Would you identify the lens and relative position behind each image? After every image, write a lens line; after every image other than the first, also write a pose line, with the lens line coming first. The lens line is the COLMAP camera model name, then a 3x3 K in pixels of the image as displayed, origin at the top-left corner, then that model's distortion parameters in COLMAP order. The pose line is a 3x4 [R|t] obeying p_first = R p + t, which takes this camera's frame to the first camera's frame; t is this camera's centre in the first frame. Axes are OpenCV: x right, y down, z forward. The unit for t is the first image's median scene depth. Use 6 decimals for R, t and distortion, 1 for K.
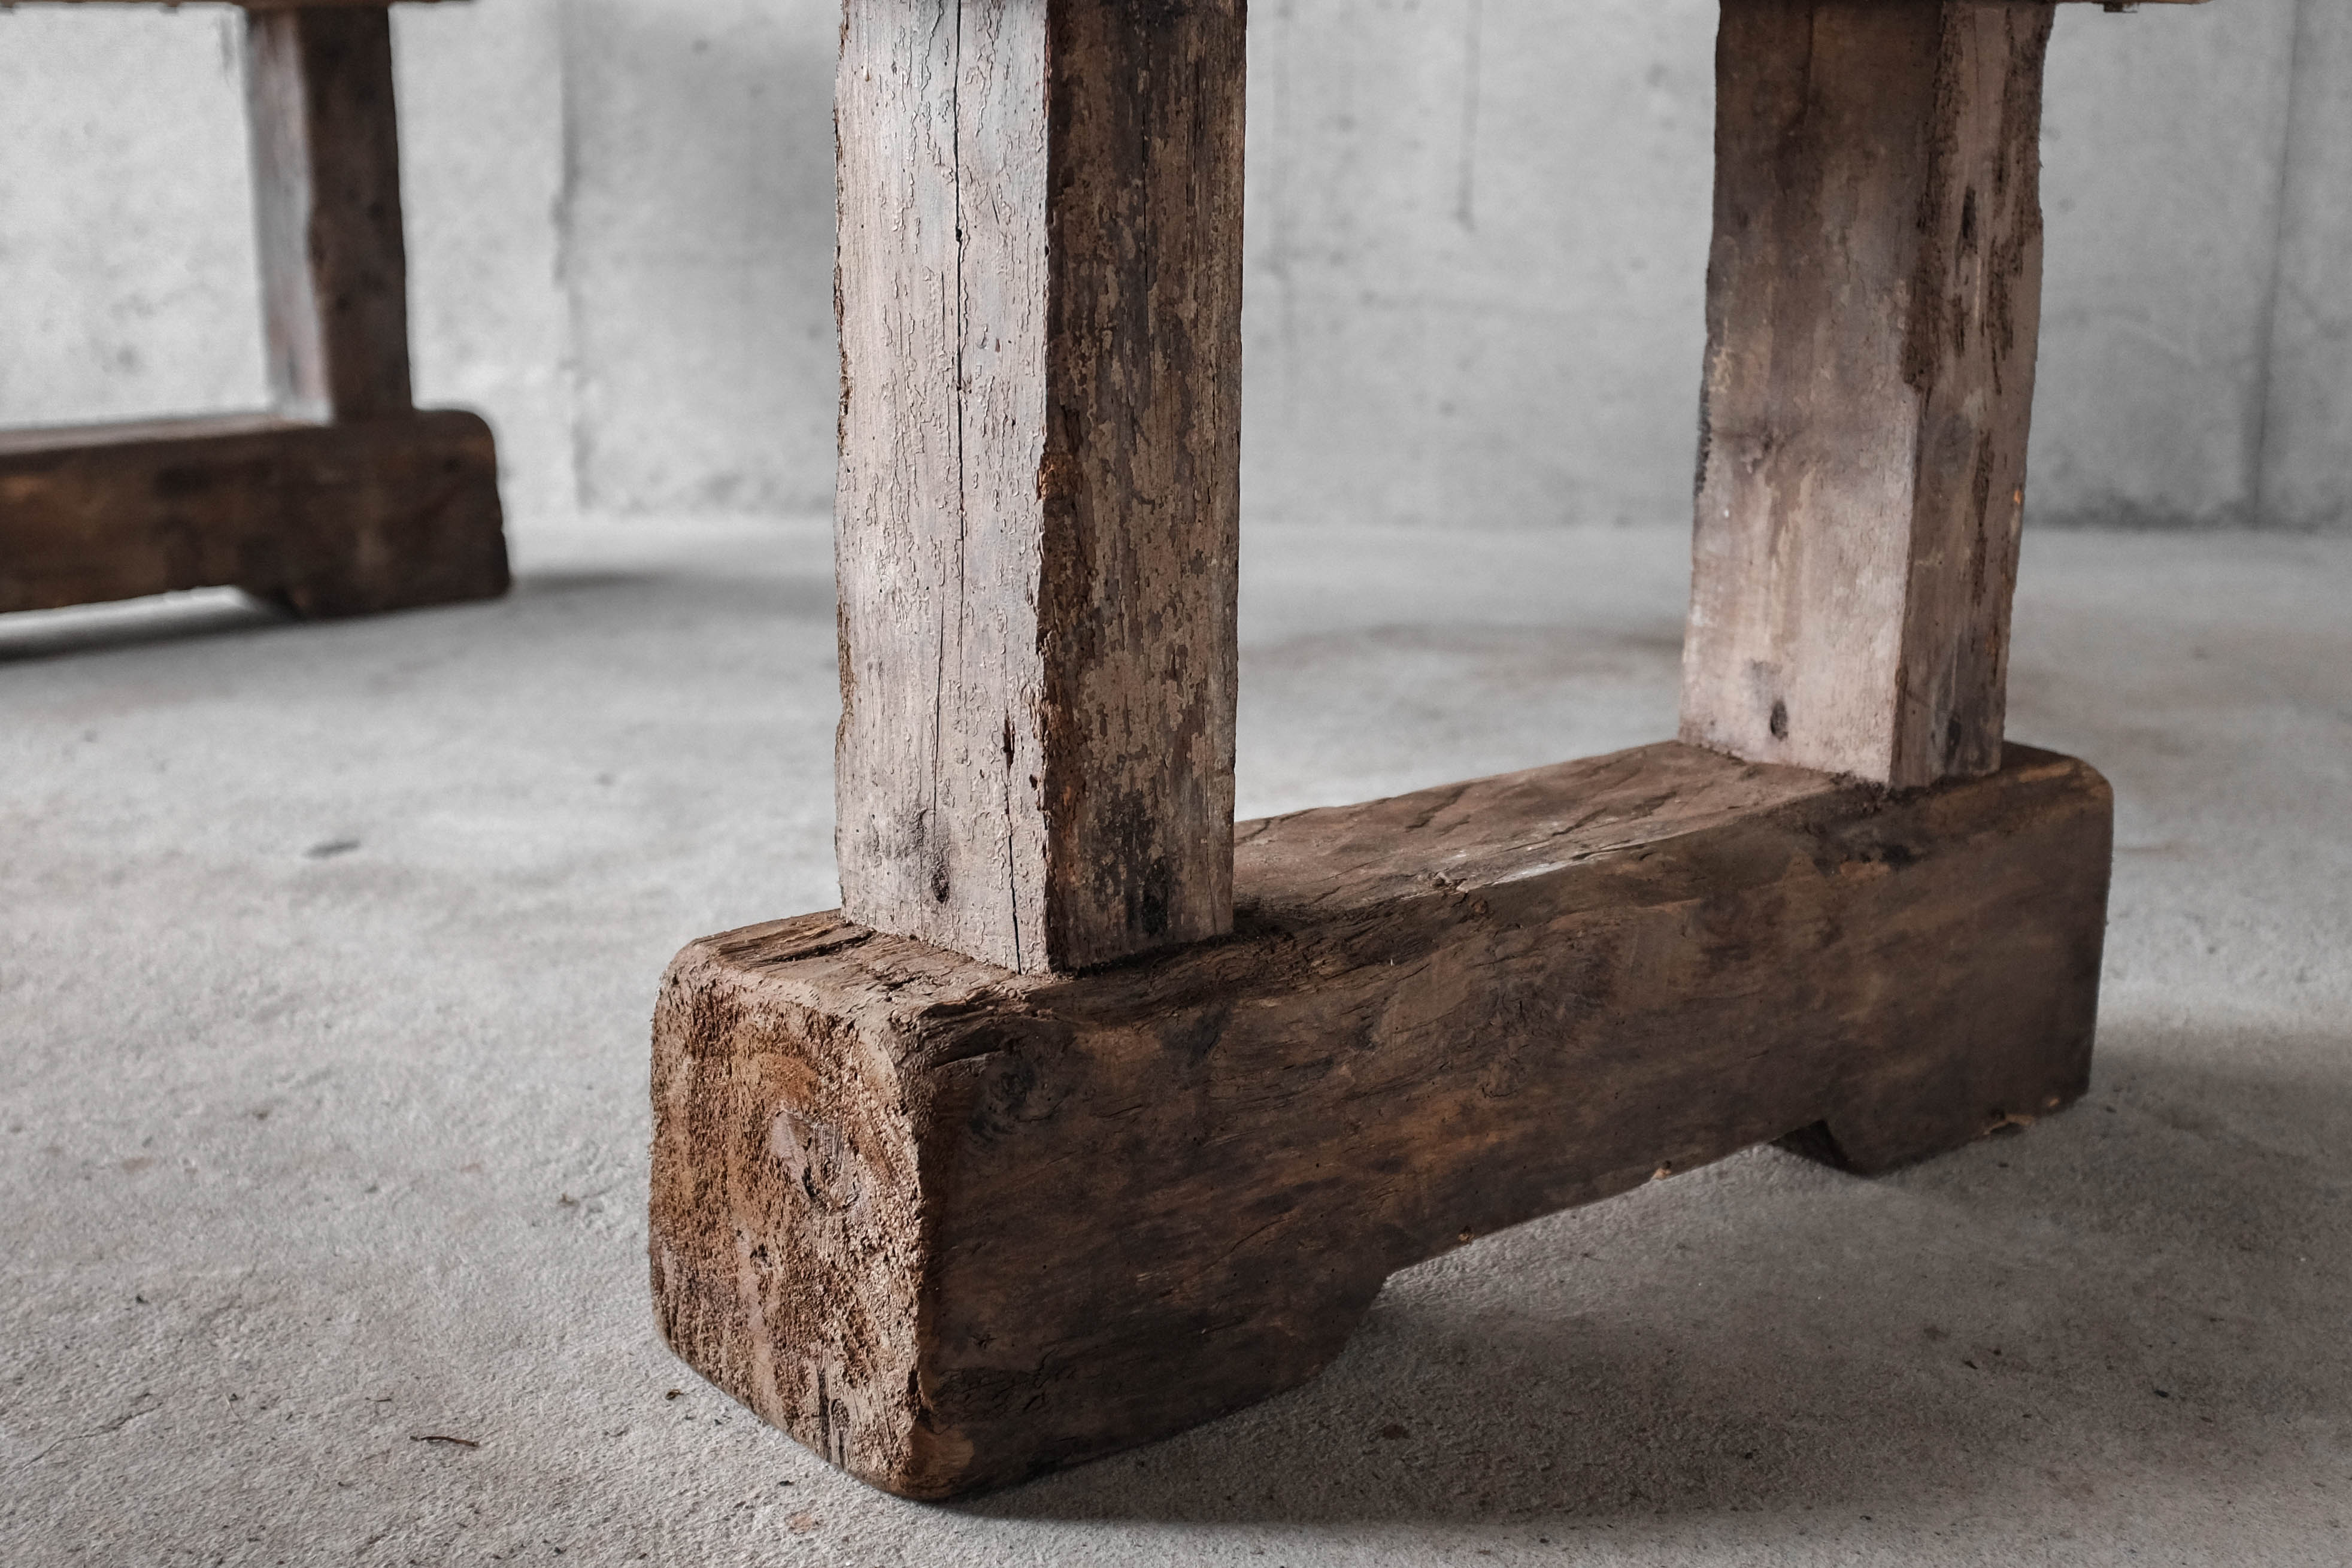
lens RADIAL K [[2954.4, 0, 1209.1], [0, 2954.4, 775.0], [0, 0, 1]] dist [-0.102290, 0.111639]
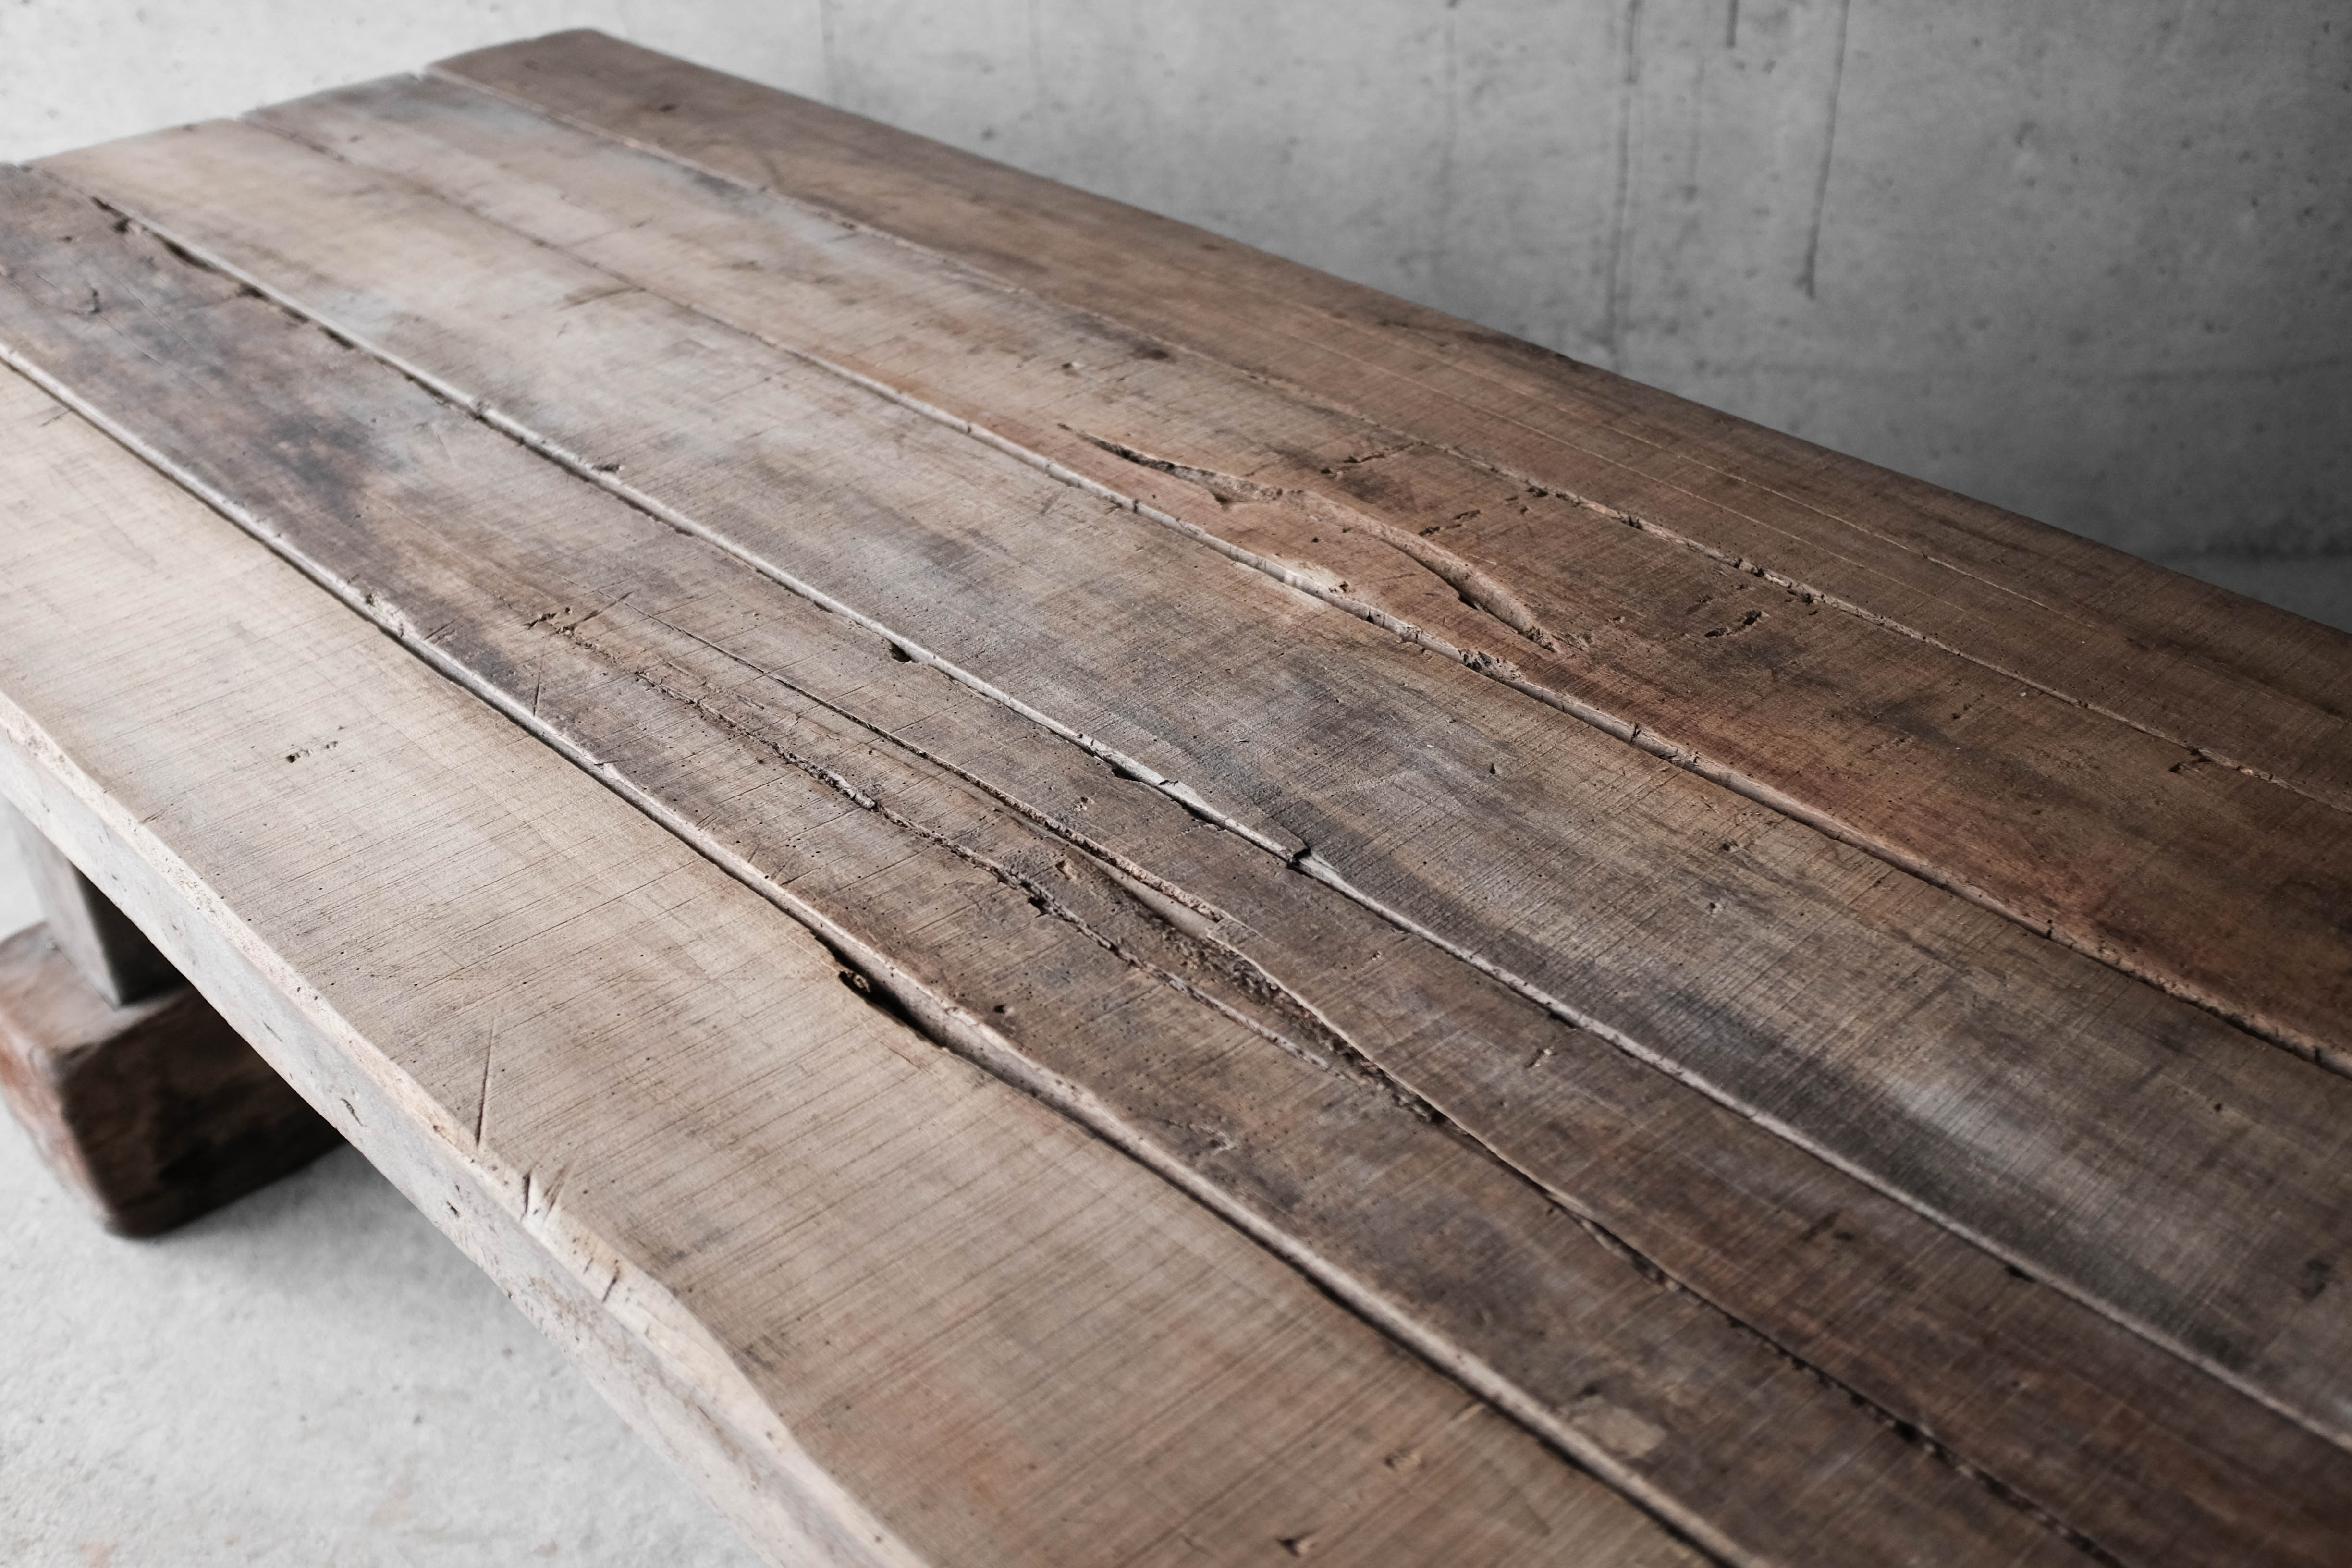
lens RADIAL K [[2379.1, 0, 1188.6], [0, 2379.1, 780.9], [0, 0, 1]] dist [-0.136313, 0.264878]
pose [[0.998328, -0.051043, 0.027142, -0.325954], [0.039782, 0.947220, 0.318108, -0.664641], [-0.041947, -0.316496, 0.947666, 0.559958]]
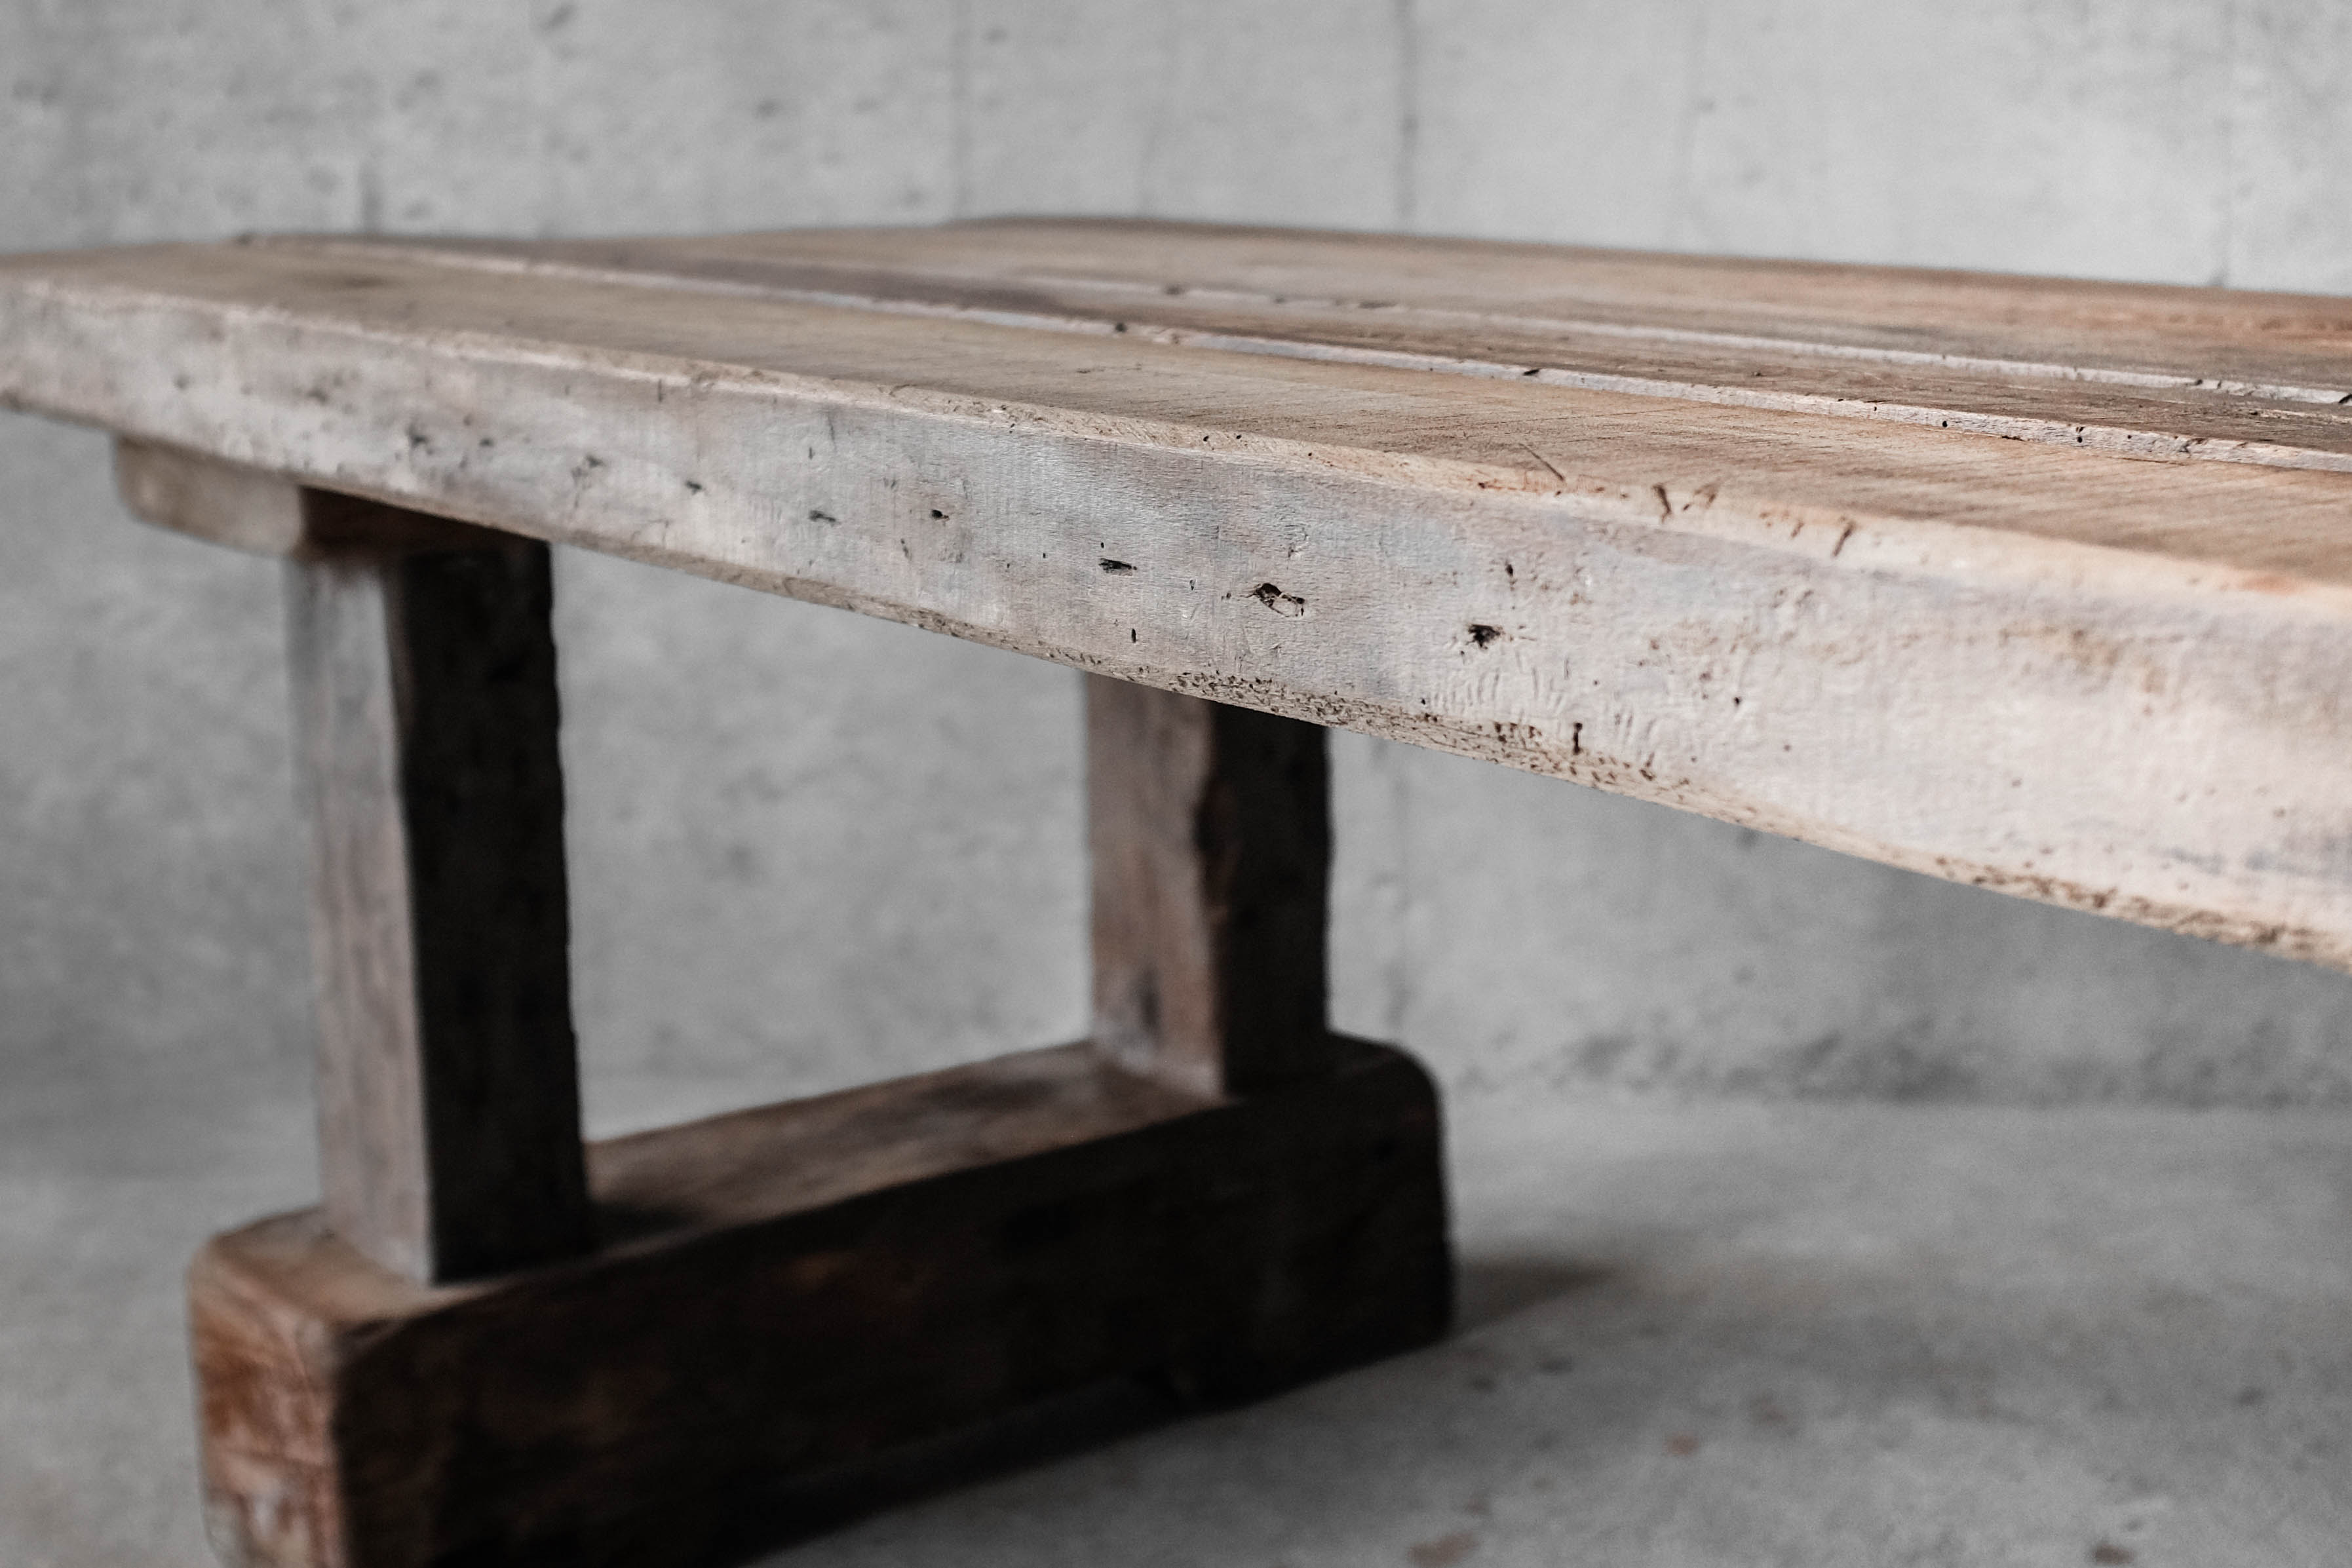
lens RADIAL K [[3254.7, 0, 1234.0], [0, 3254.7, 585.9], [0, 0, 1]] dist [-0.092636, 0.078422]
pose [[0.999164, 0.003731, -0.040701, -0.525545], [-0.007342, 0.996010, -0.088944, -0.330897], [0.040206, 0.089169, 0.995205, 0.546045]]
